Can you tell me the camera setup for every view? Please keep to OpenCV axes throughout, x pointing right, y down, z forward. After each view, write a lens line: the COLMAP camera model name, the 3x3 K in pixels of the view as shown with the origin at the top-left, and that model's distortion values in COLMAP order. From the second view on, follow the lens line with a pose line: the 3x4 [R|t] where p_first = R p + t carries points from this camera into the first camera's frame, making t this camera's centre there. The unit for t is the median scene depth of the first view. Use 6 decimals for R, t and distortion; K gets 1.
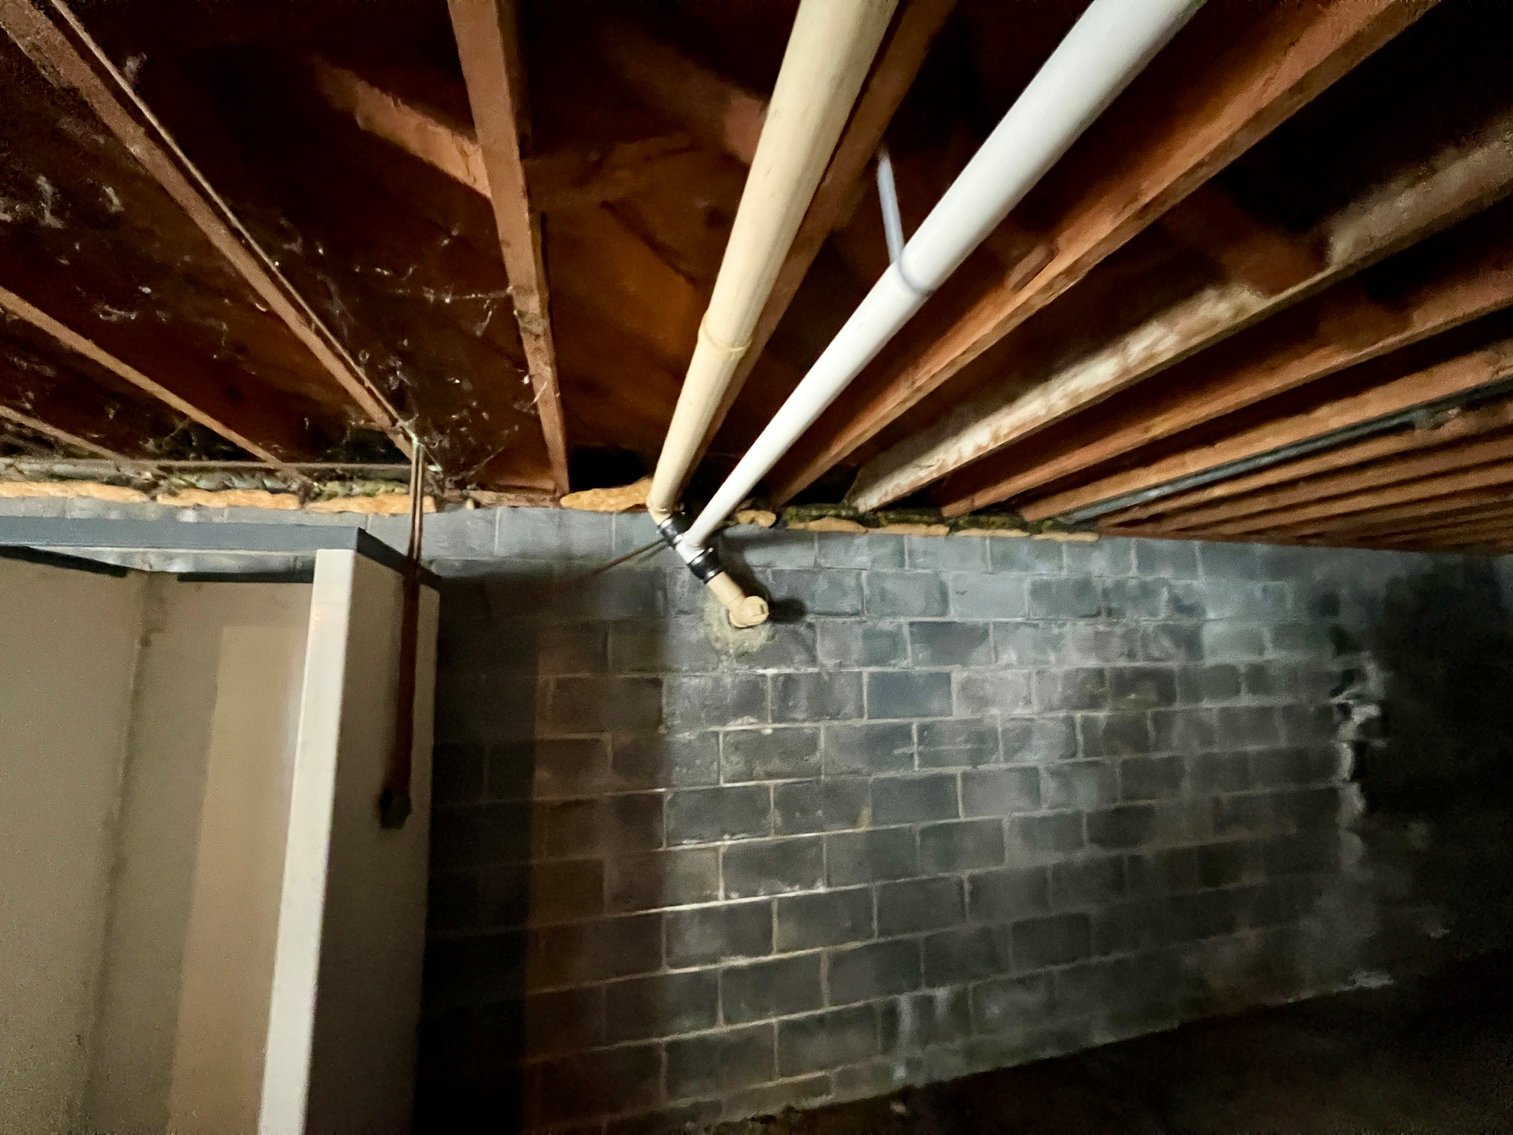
lens RADIAL K [[601.7, 0, 764.0], [0, 601.7, 565.1], [0, 0, 1]] dist [-0.002051, 0.000368]
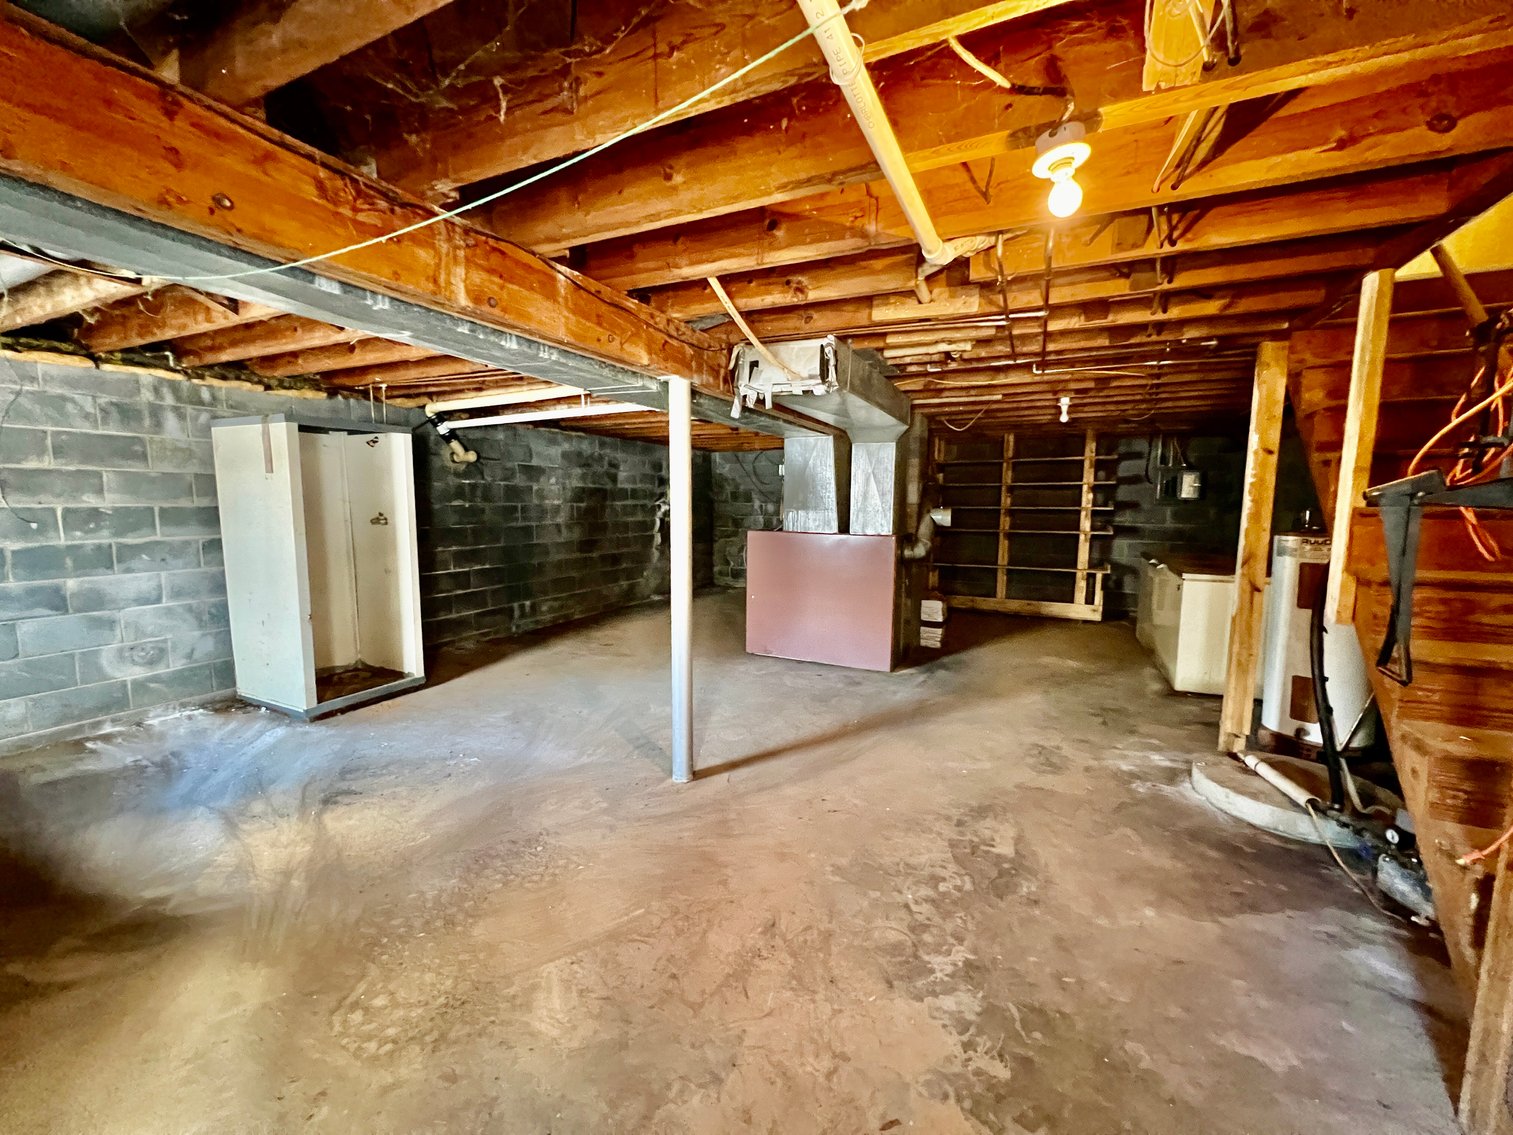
lens RADIAL K [[601.7, 0, 754.4], [0, 601.7, 568.2], [0, 0, 1]] dist [-0.002051, 0.000368]
pose [[0.660767, -0.067469, 0.747552, -0.950019], [-0.125627, 0.971962, 0.198766, -0.097858], [-0.740003, -0.225251, 0.633765, -1.310961]]
